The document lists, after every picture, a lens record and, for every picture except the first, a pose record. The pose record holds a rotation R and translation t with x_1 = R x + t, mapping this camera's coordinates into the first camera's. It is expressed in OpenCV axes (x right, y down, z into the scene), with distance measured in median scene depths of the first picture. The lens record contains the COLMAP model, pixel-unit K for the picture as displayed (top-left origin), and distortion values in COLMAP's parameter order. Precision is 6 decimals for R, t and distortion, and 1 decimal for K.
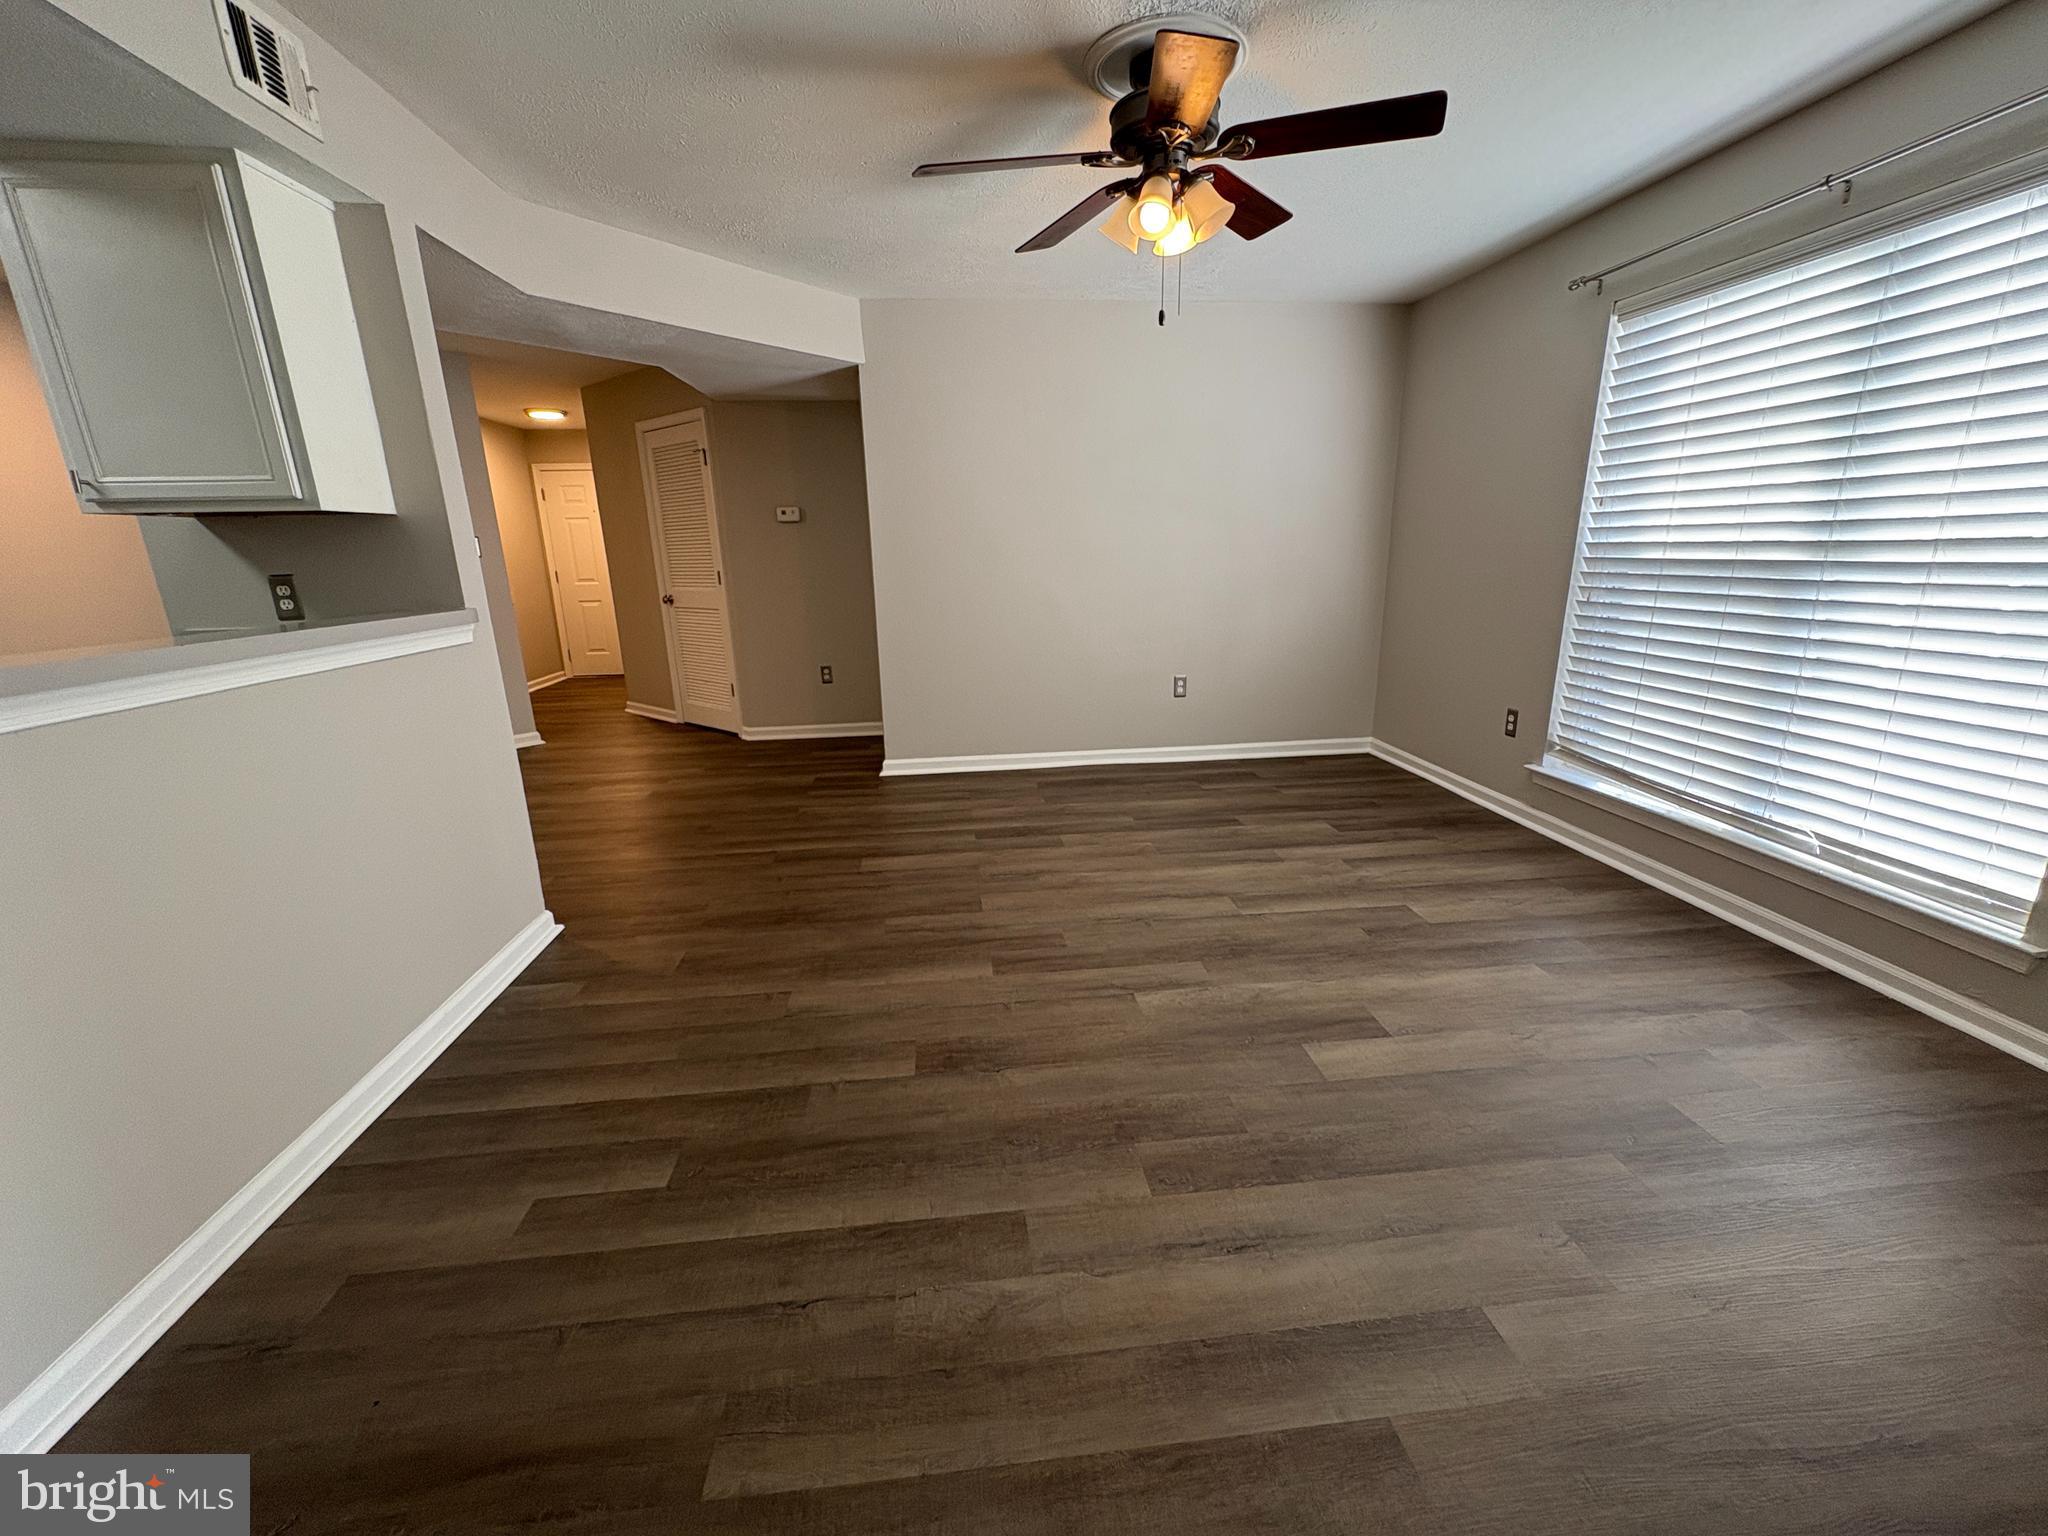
lens RADIAL K [[821.2, 0, 1028.8], [0, 821.2, 776.2], [0, 0, 1]] dist [0.000345, 0.000866]
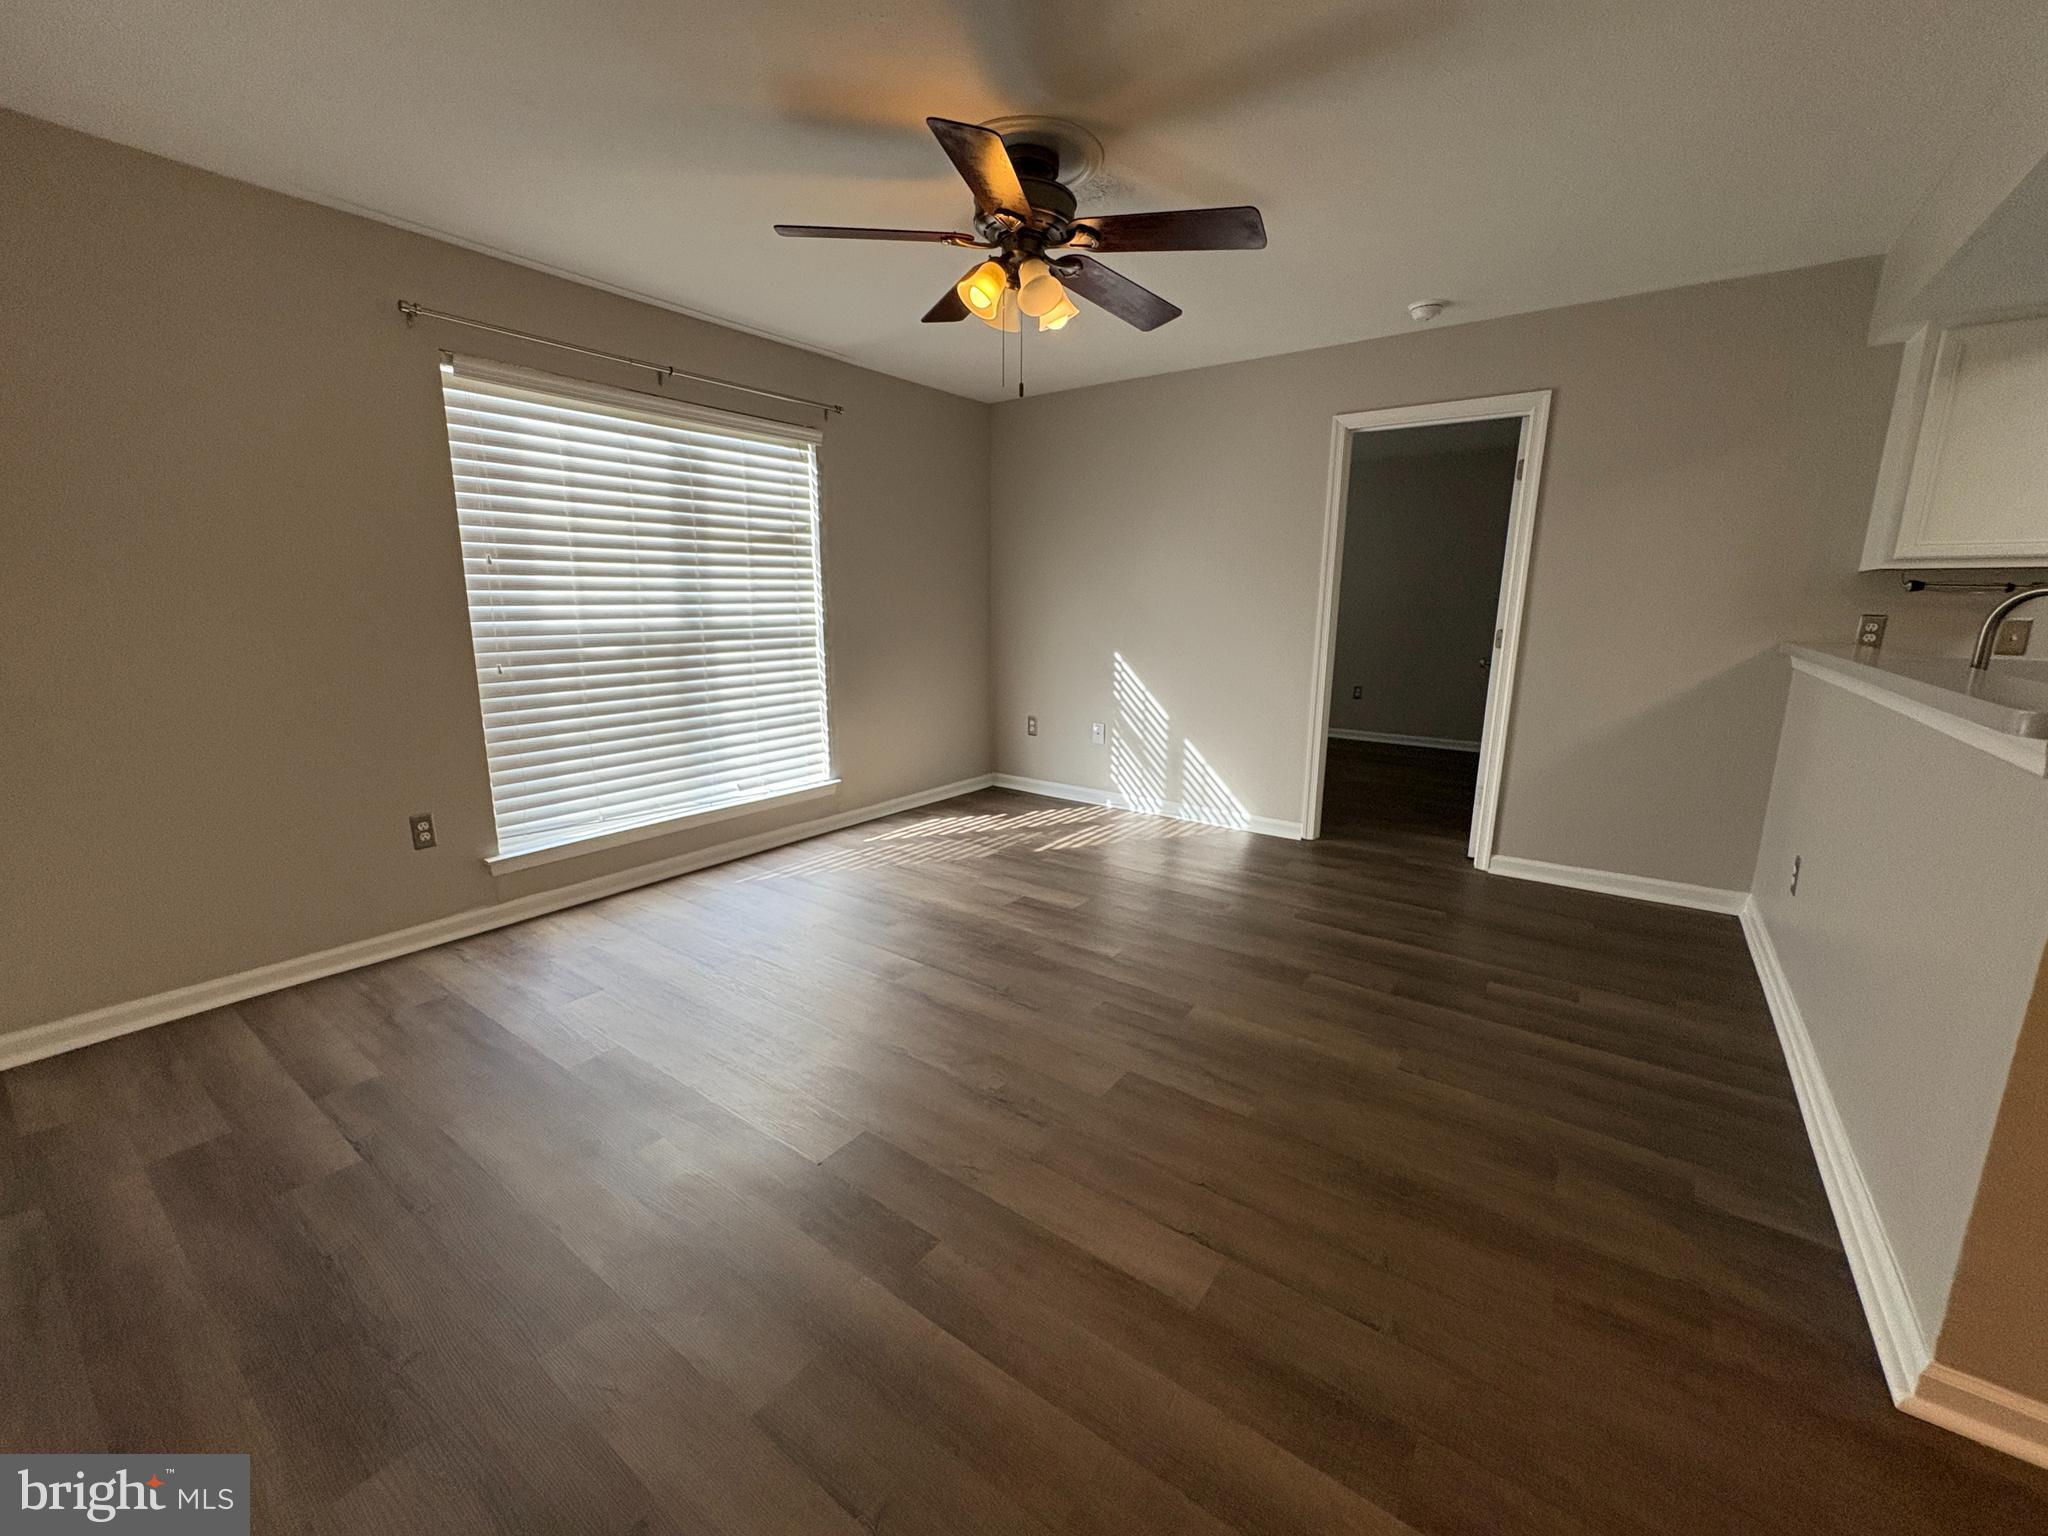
lens RADIAL K [[821.2, 0, 1014.4], [0, 821.2, 765.4], [0, 0, 1]] dist [0.000345, 0.000866]
pose [[-0.732986, -0.122024, 0.669209, -0.494052], [0.191972, 0.906685, 0.375593, -0.438463], [-0.652593, 0.403774, -0.641162, 1.558562]]
